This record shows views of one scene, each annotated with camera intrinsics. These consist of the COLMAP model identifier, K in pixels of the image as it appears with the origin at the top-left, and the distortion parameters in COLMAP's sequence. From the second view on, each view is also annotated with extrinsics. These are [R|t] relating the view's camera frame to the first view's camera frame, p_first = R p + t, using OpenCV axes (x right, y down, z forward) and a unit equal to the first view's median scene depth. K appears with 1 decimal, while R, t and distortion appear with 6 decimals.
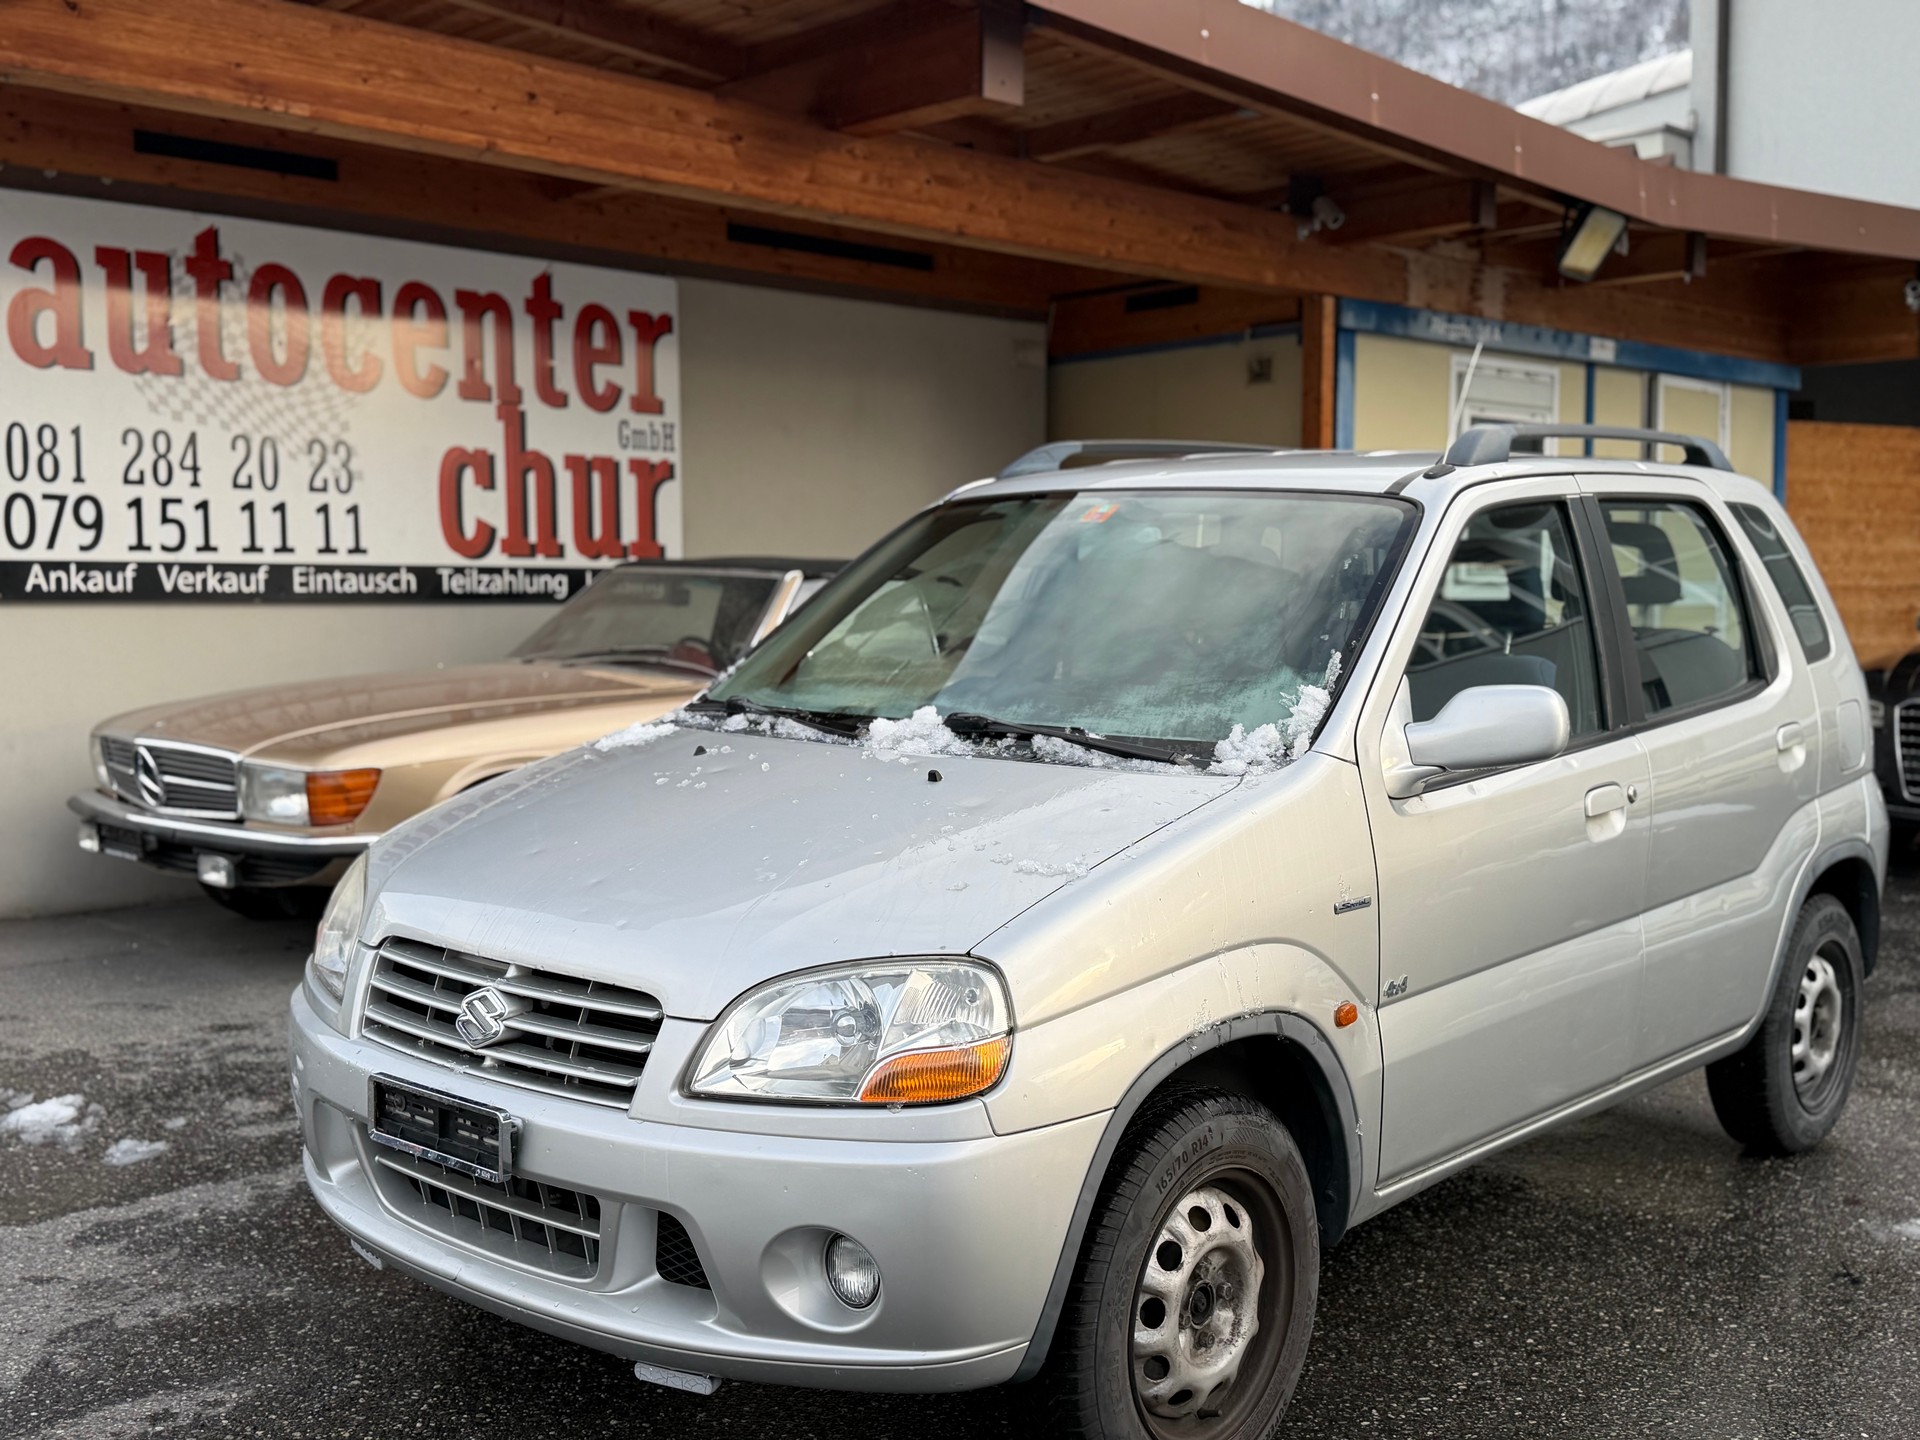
lens RADIAL K [[2015.8, 0, 960.0], [0, 2015.8, 720.0], [0, 0, 1]] dist [0.214255, -0.514898]
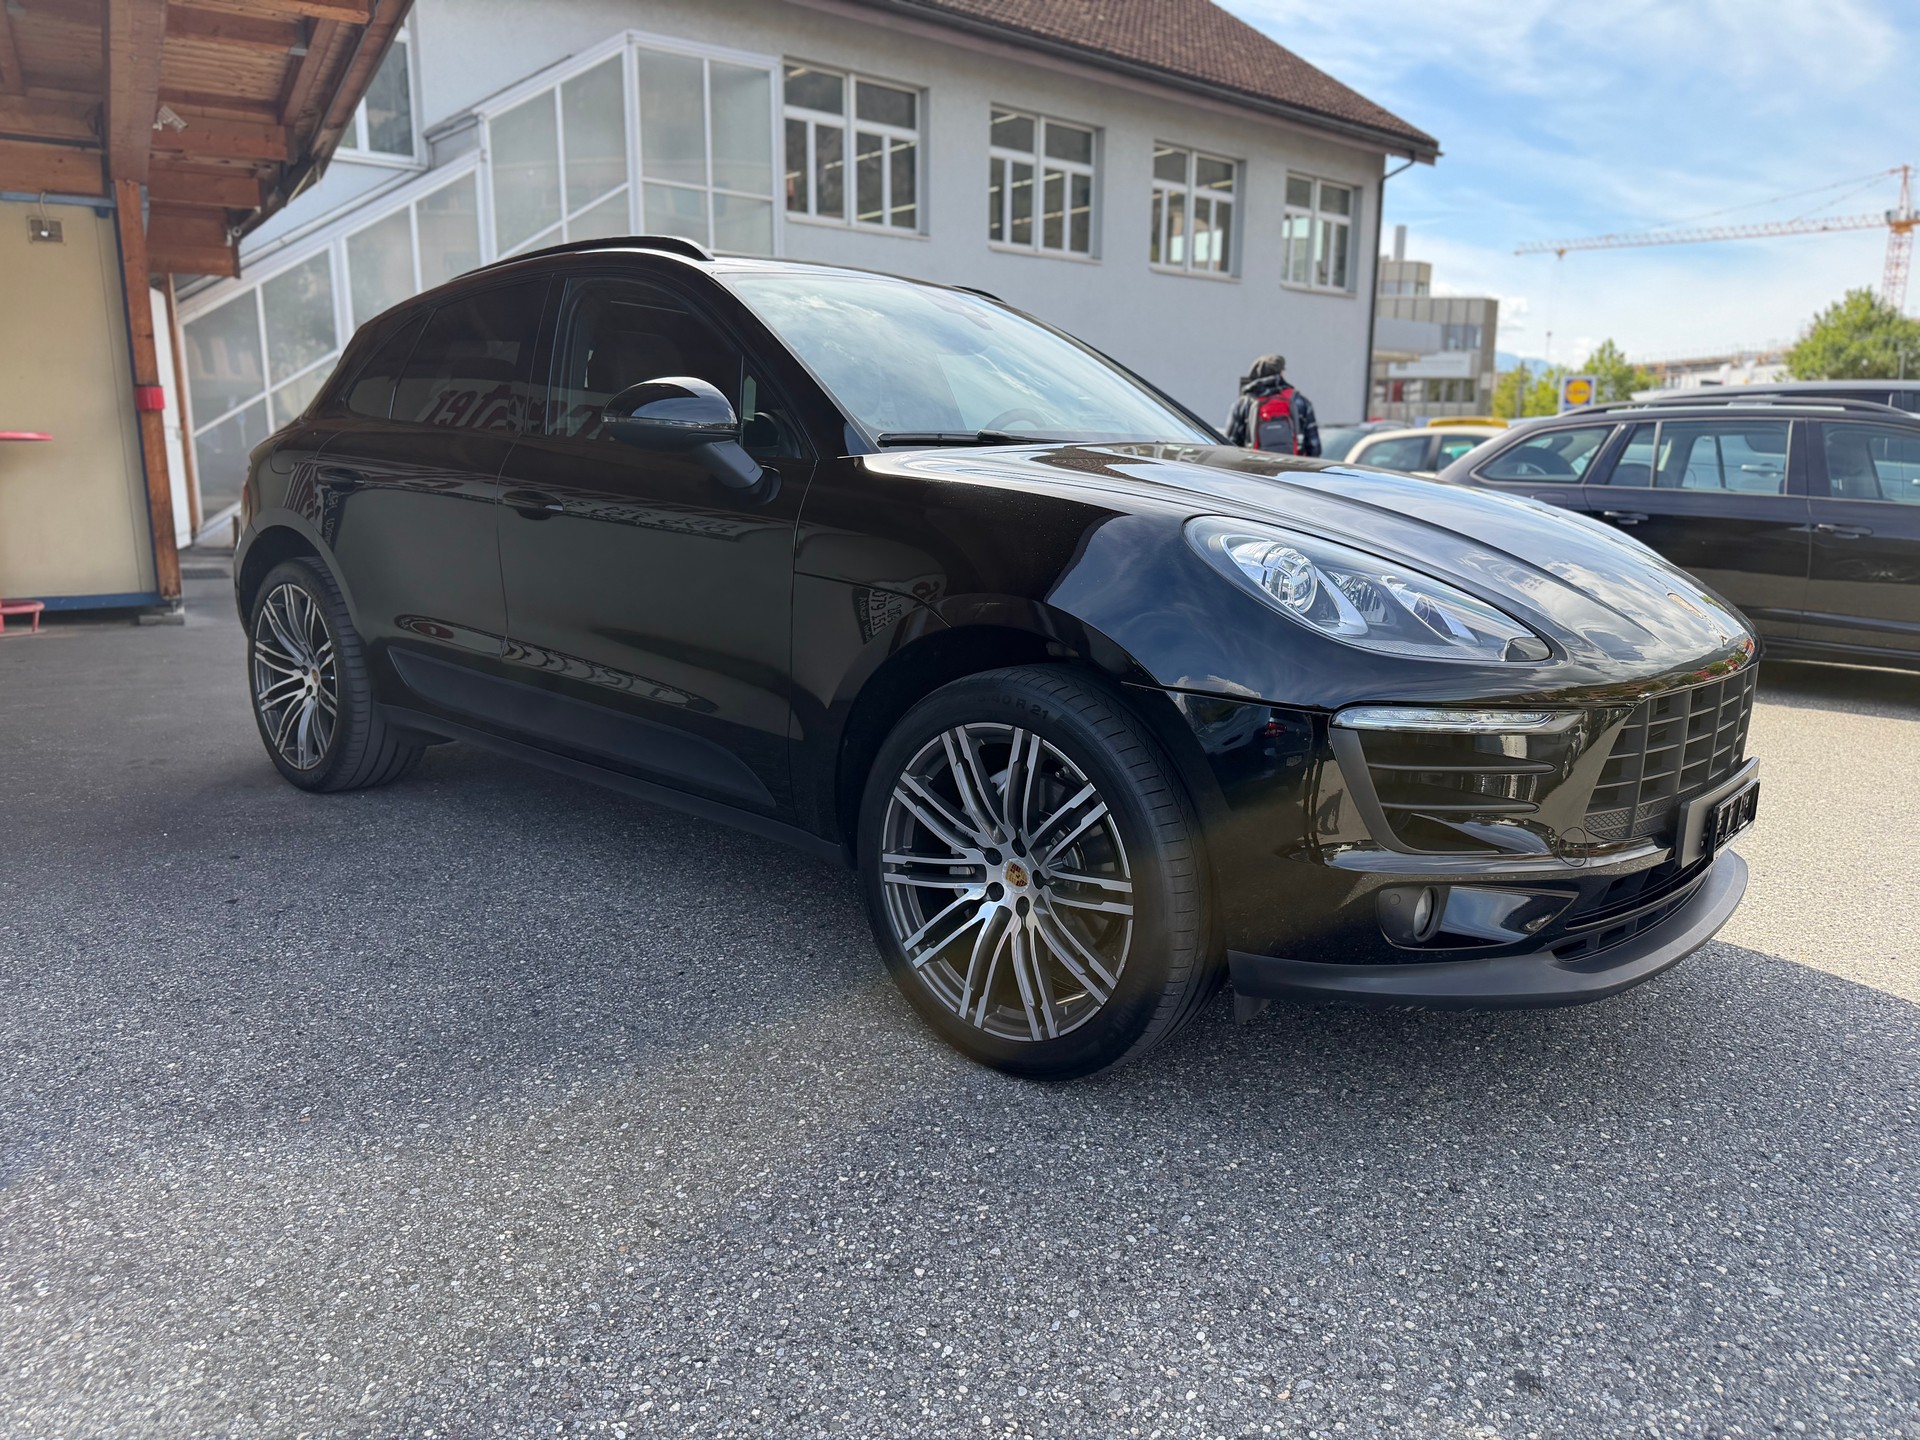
lens RADIAL K [[1360.2, 0, 959.2], [0, 1360.2, 725.3], [0, 0, 1]] dist [0.017211, -0.013475]
pose [[0.198014, -0.192497, 0.961112, -0.690590], [0.057754, 0.981114, 0.184605, -0.009304], [-0.978496, 0.018953, 0.205392, 0.406225]]
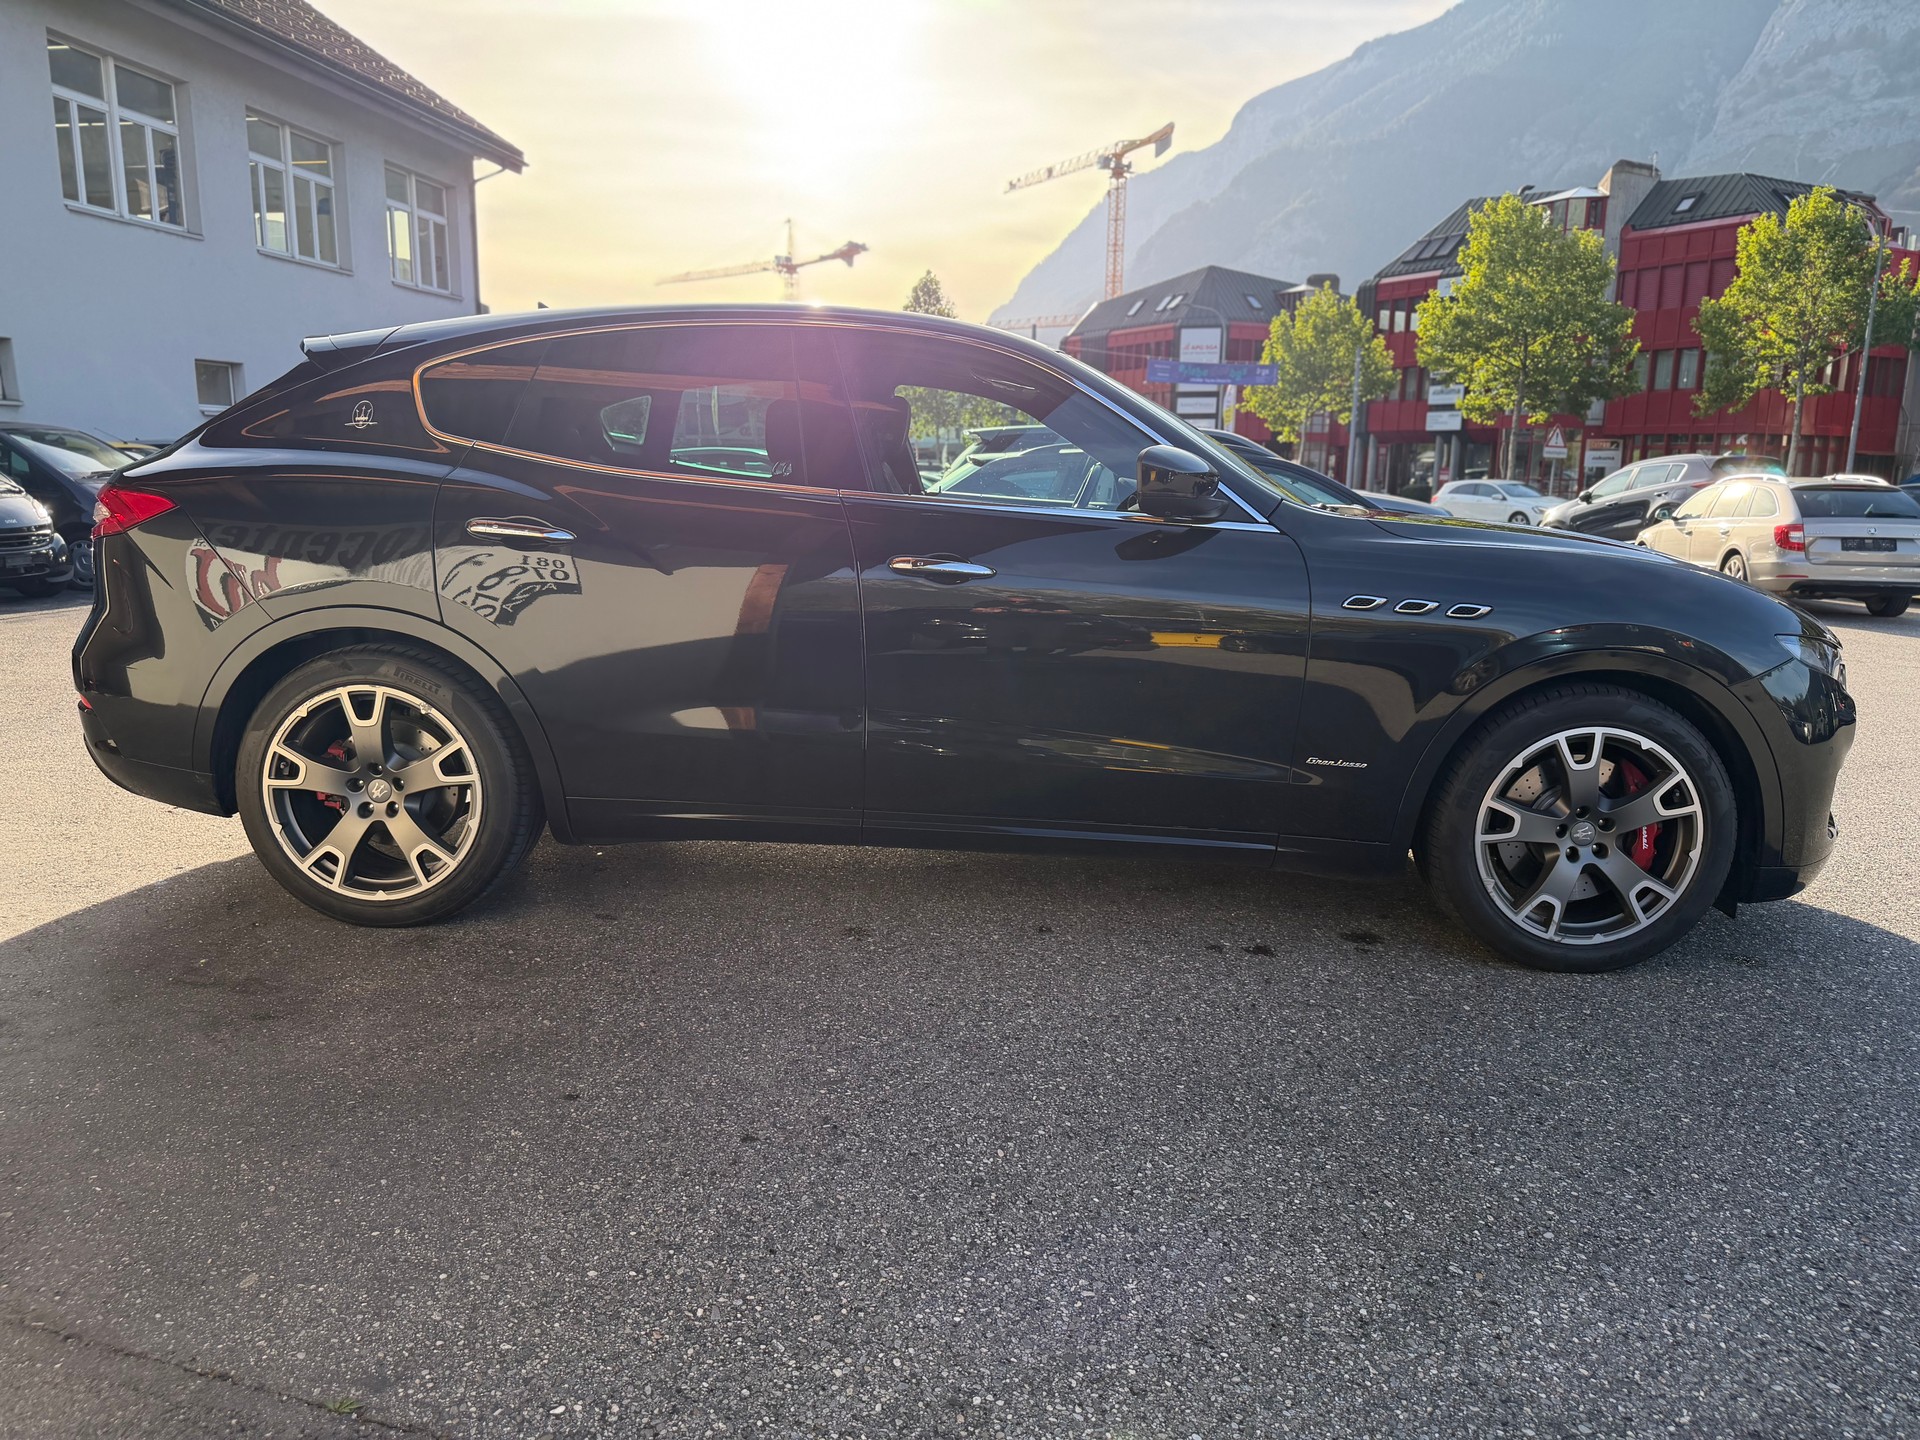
lens RADIAL K [[1360.2, 0, 959.2], [0, 1360.2, 725.3], [0, 0, 1]] dist [0.017211, -0.013475]
pose [[-0.483320, -0.172666, 0.858247, -0.621392], [0.044314, 0.974275, 0.220965, -0.048714], [-0.874321, 0.144829, -0.463235, 0.779354]]
